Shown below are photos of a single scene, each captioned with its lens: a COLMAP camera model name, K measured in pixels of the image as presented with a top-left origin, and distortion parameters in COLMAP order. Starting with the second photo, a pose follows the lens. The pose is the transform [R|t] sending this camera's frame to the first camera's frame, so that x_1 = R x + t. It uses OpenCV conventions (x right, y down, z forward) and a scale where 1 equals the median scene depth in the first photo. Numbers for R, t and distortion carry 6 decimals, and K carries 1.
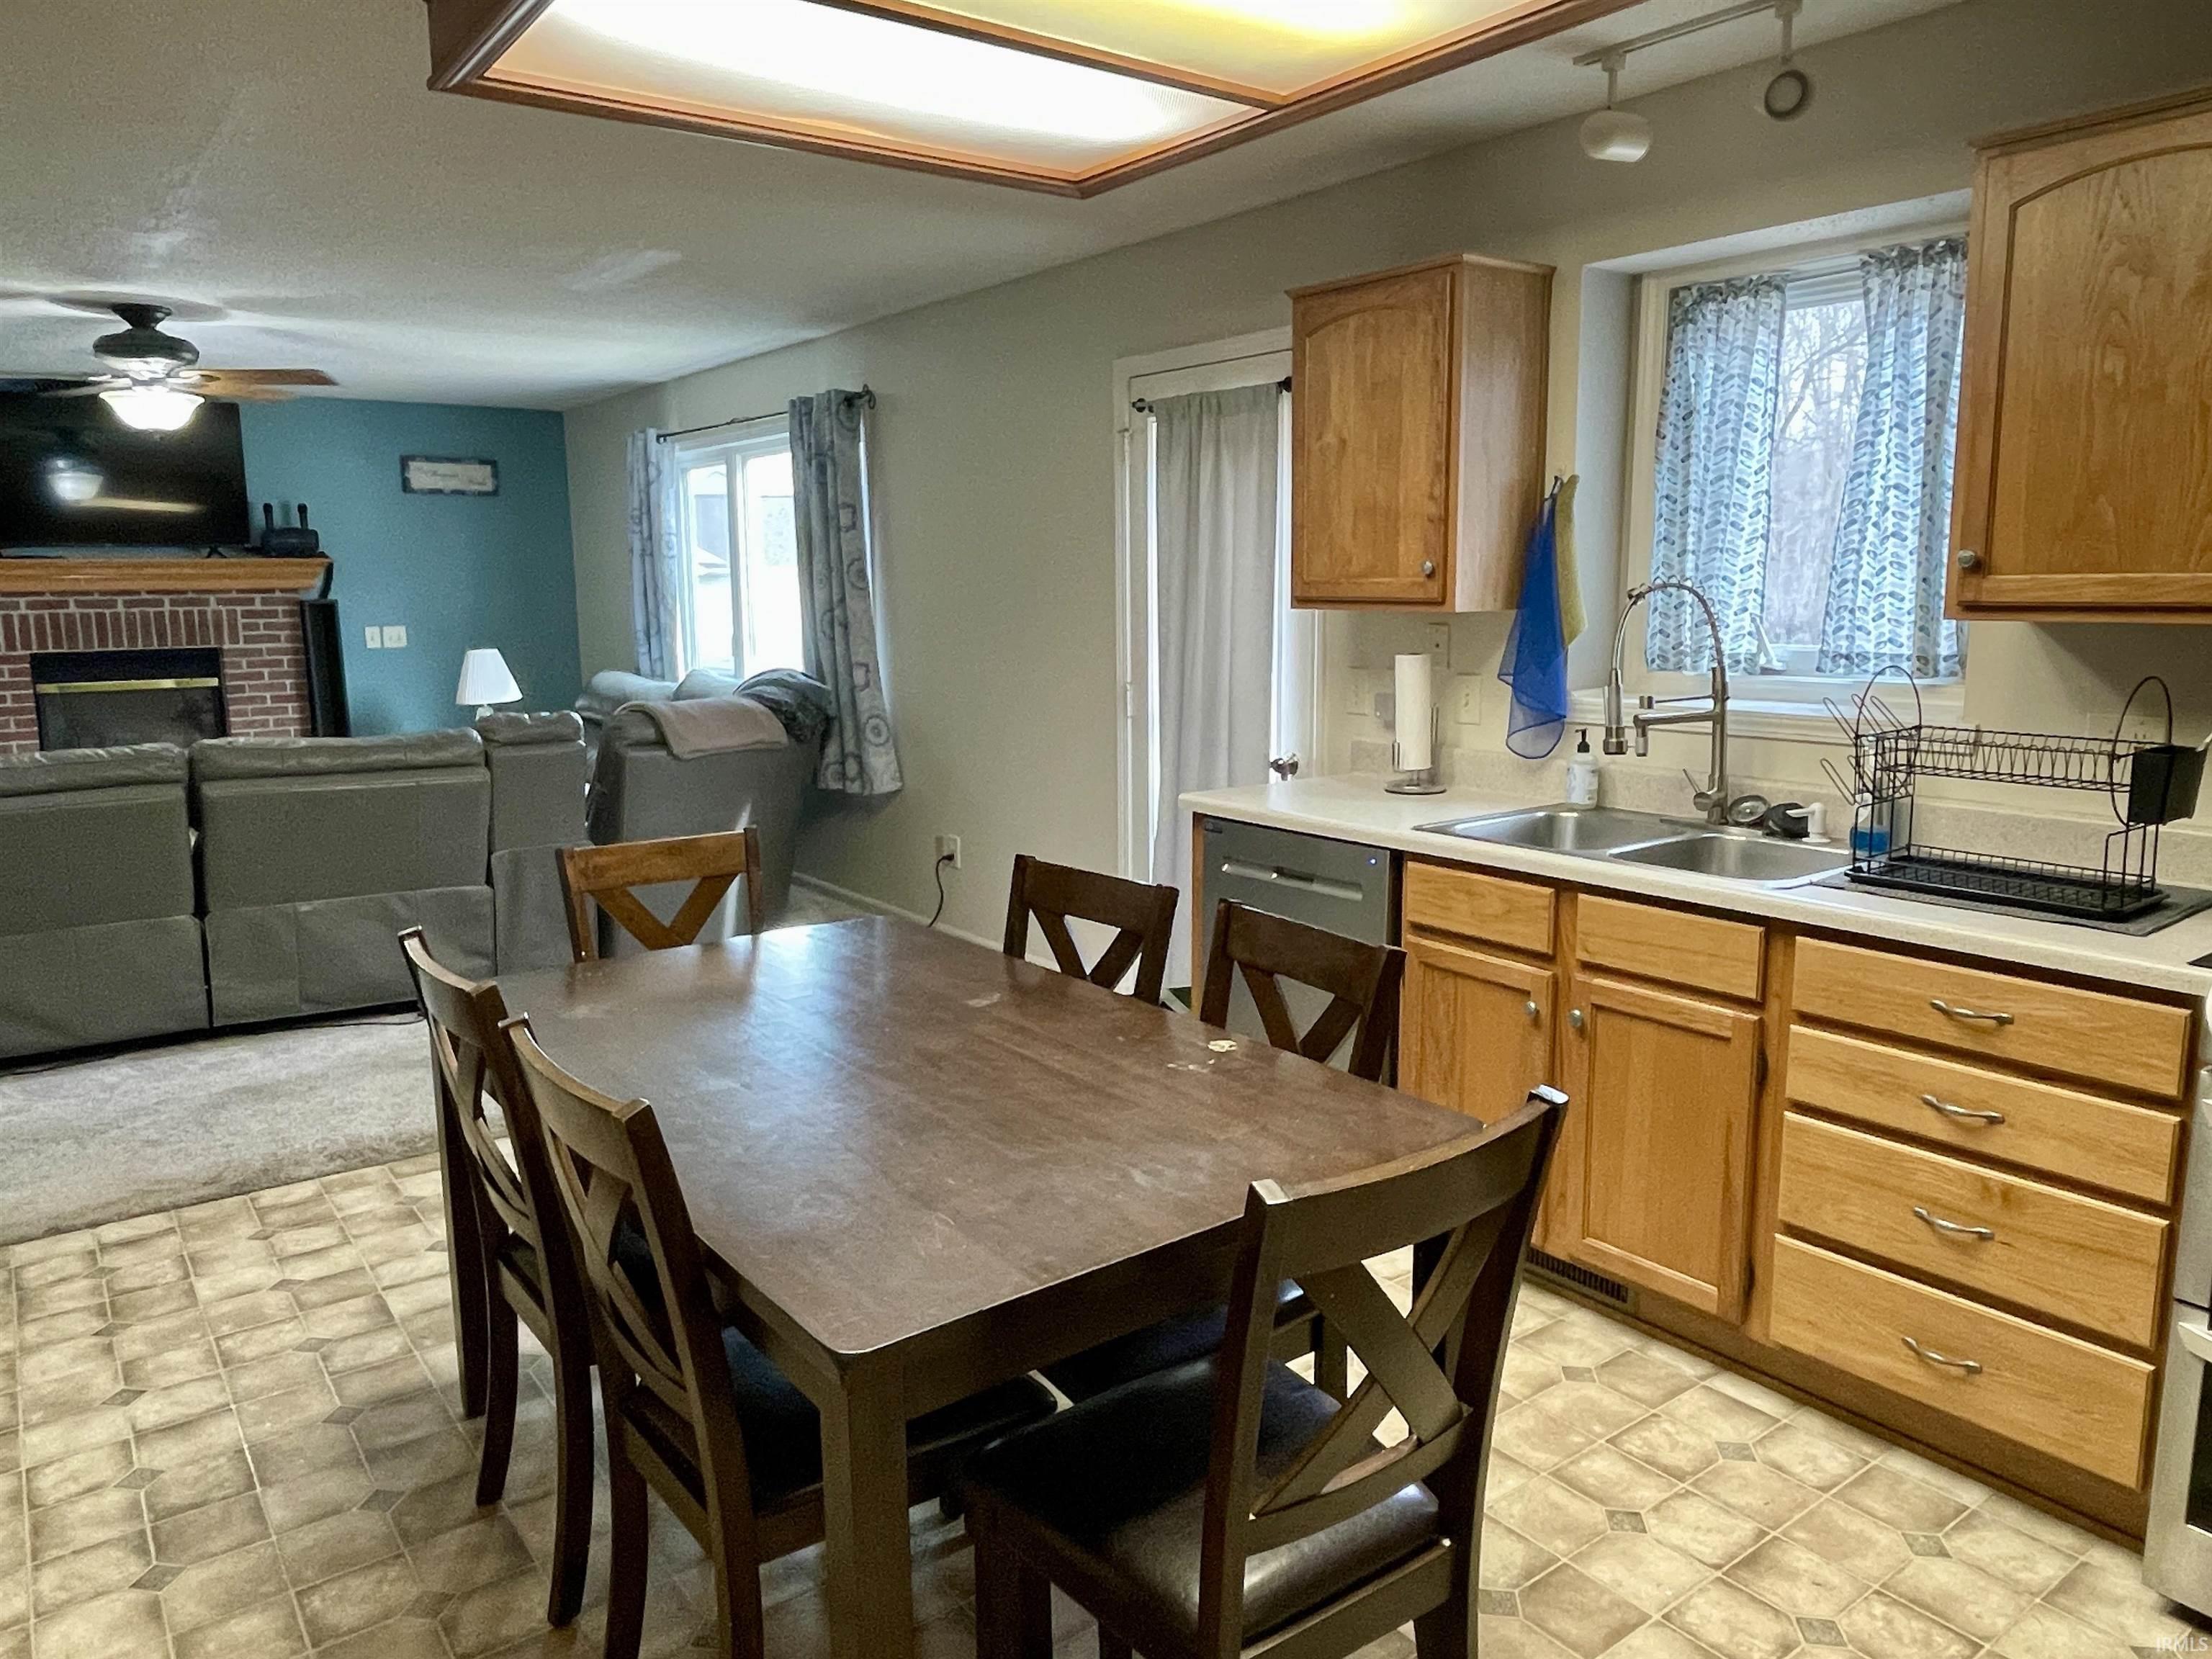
lens RADIAL K [[1506.7, 0, 1106.0], [0, 1506.7, 829.5], [0, 0, 1]] dist [-0.004983, 0.000863]
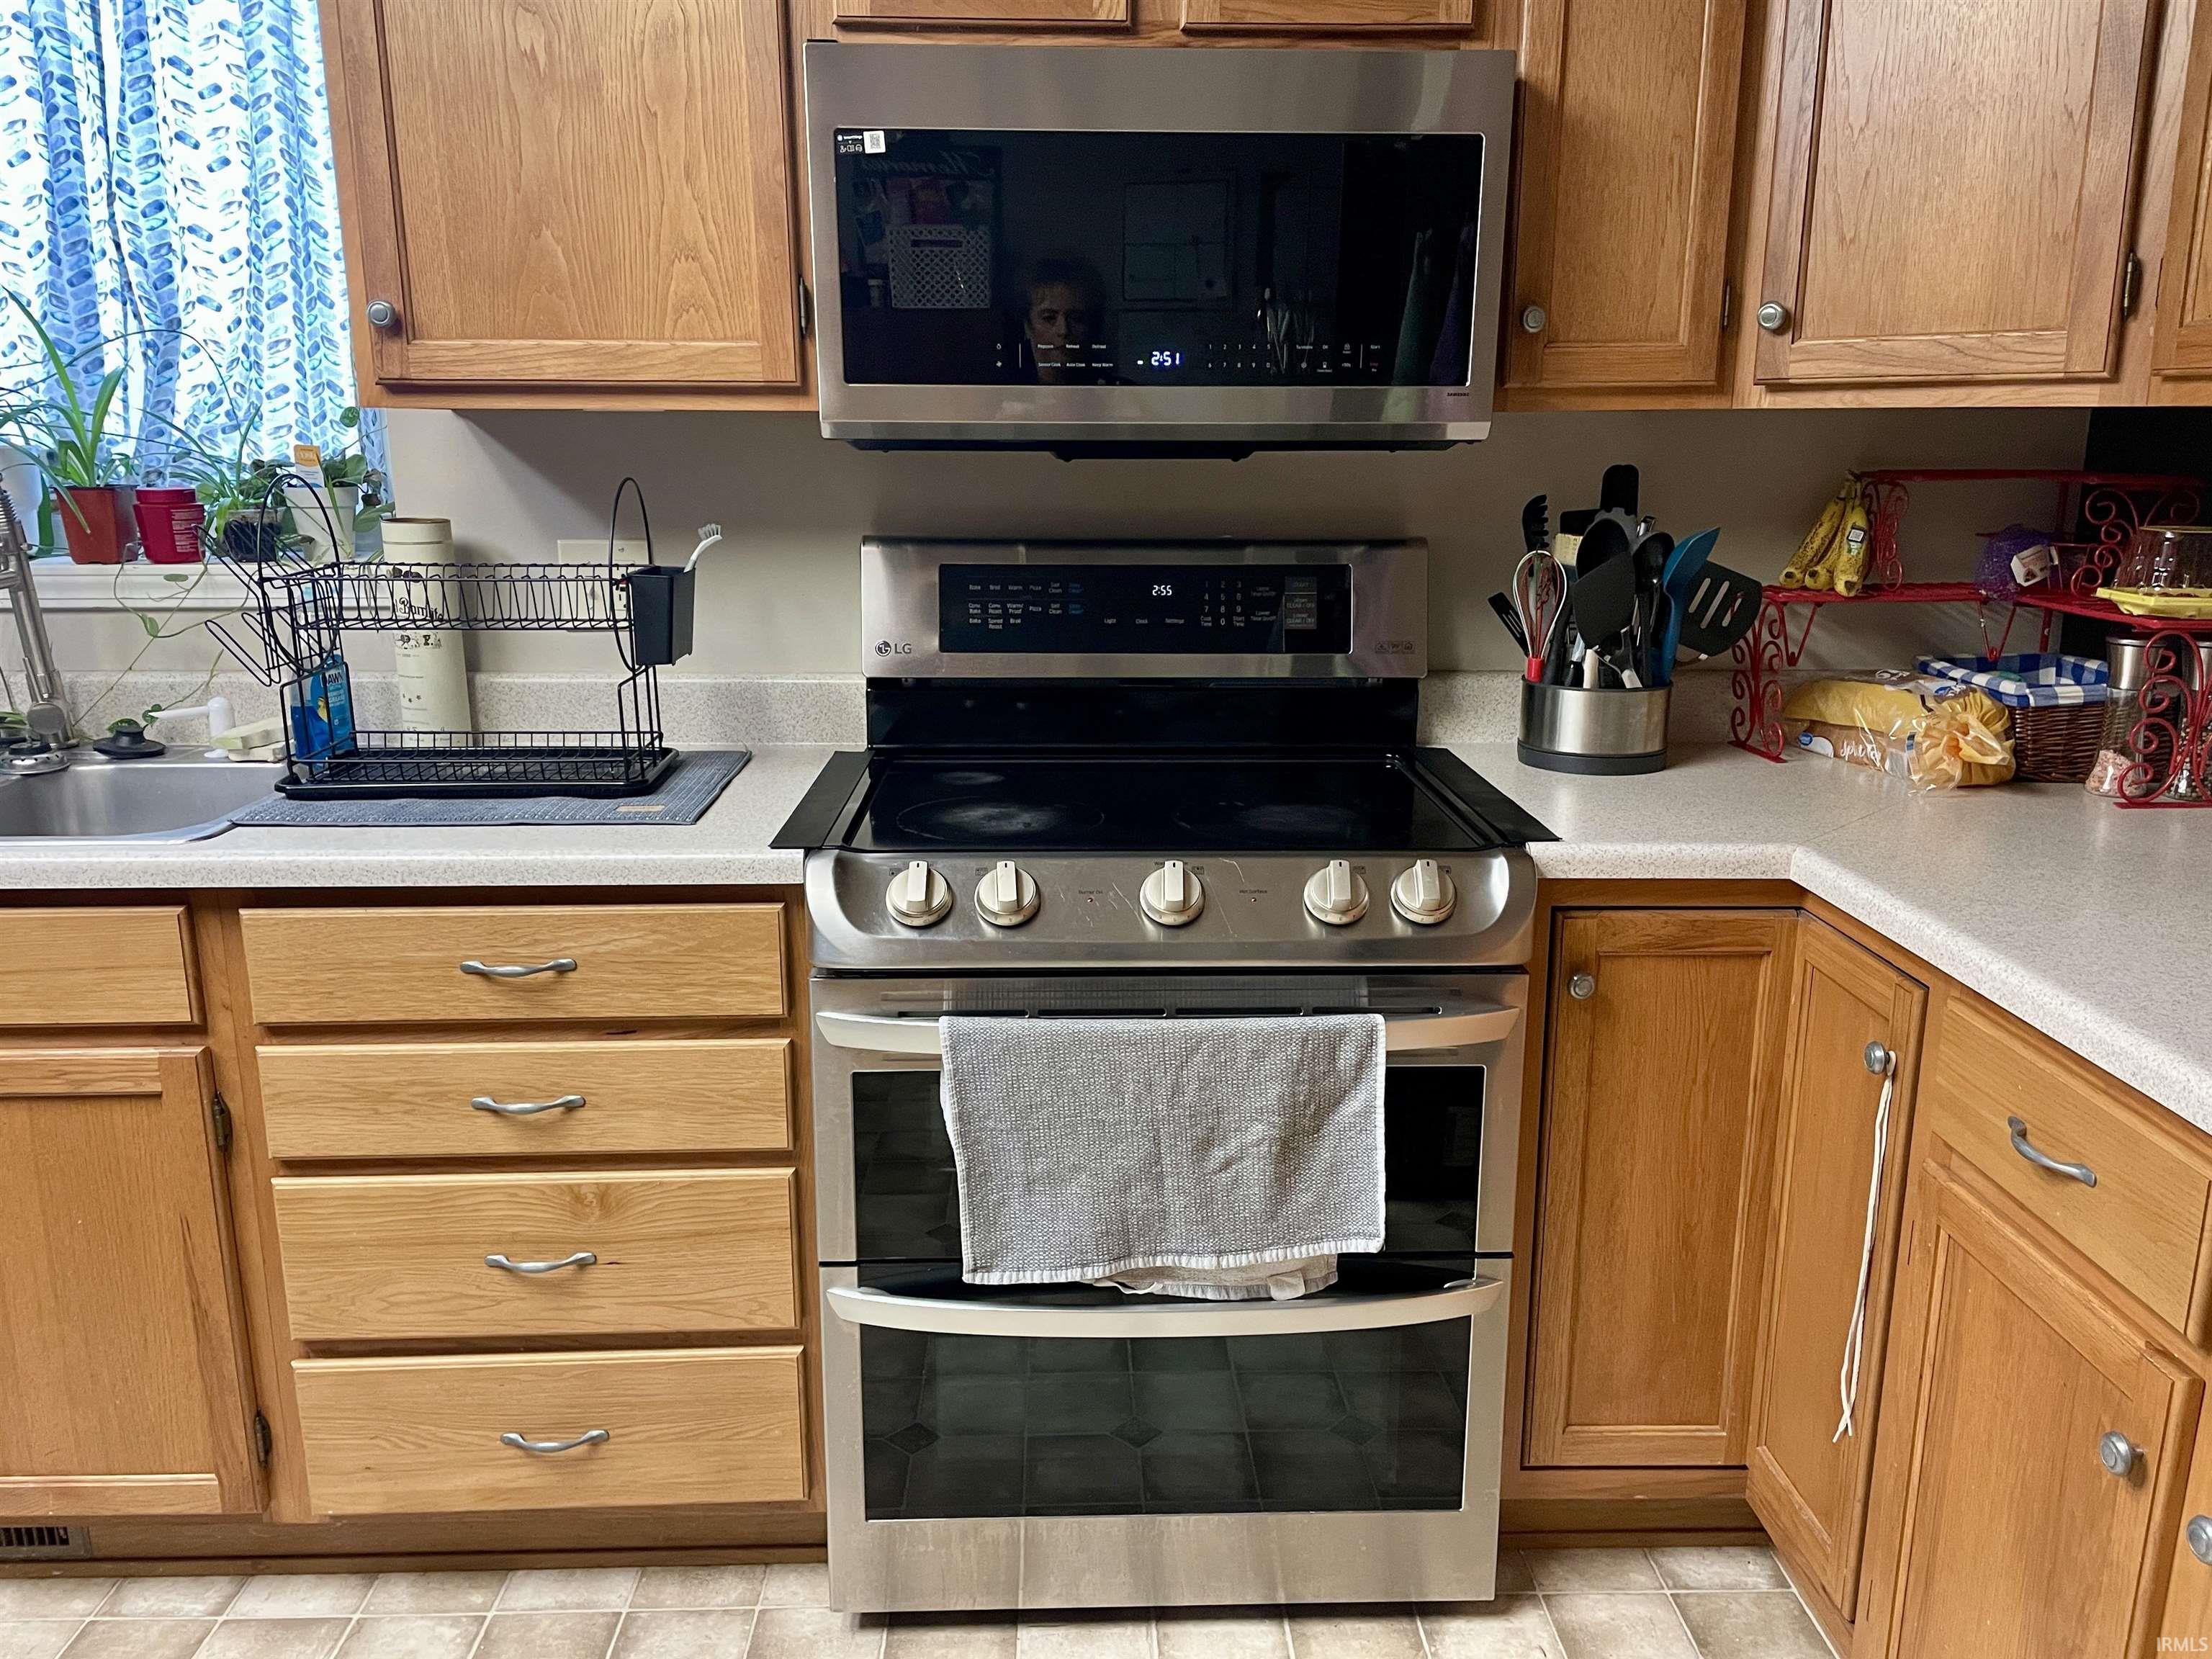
lens RADIAL K [[1664.9, 0, 1093.6], [0, 1664.9, 793.0], [0, 0, 1]] dist [0.061738, -0.083145]
pose [[0.578094, -0.173559, 0.797298, 0.116023], [0.130641, 0.984199, 0.119521, -0.014799], [-0.805444, 0.035065, 0.591634, 0.302633]]
